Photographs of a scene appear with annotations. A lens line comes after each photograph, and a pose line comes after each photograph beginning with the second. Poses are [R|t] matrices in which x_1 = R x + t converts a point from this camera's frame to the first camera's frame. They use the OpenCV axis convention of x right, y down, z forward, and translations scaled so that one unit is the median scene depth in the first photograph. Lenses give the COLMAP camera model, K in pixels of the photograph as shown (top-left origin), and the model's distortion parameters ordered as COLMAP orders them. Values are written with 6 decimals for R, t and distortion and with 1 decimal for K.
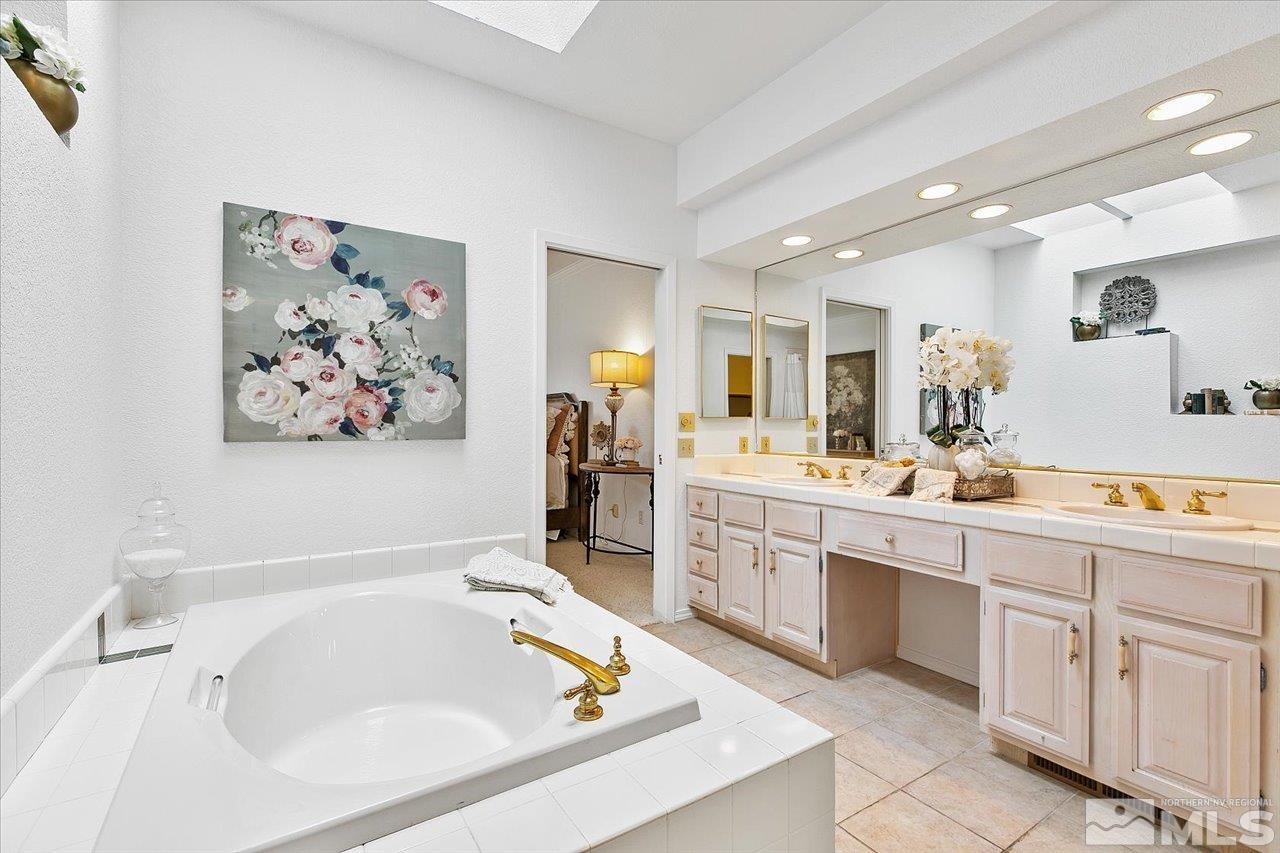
lens RADIAL K [[572.1, 0, 636.5], [0, 572.1, 425.8], [0, 0, 1]] dist [0.003400, 0.000180]
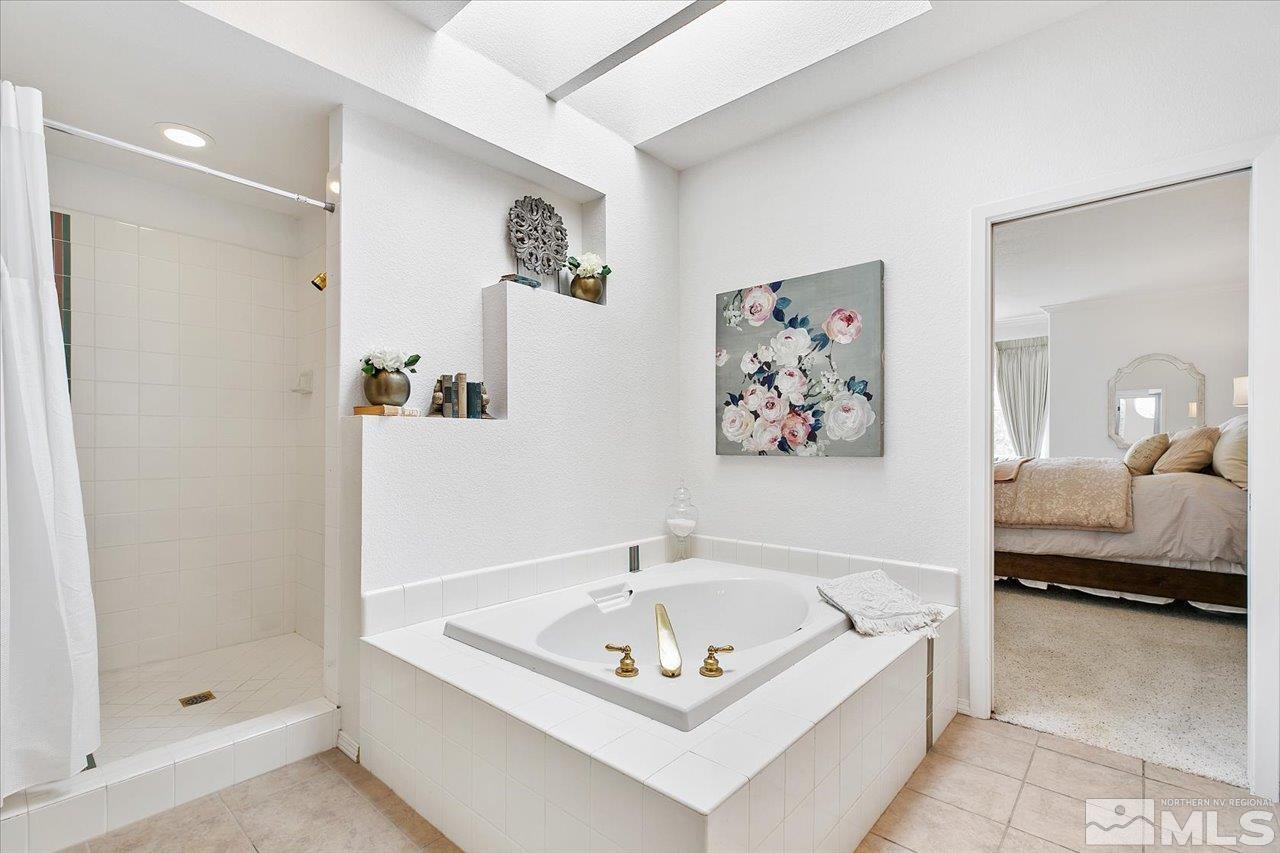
lens RADIAL K [[572.1, 0, 635.3], [0, 572.1, 438.9], [0, 0, 1]] dist [0.003400, 0.000180]
pose [[0.268418, -0.011145, -0.963238, 0.604914], [-0.000121, 0.999933, -0.011603, 0.003898], [0.963303, 0.003231, 0.268399, 0.364672]]
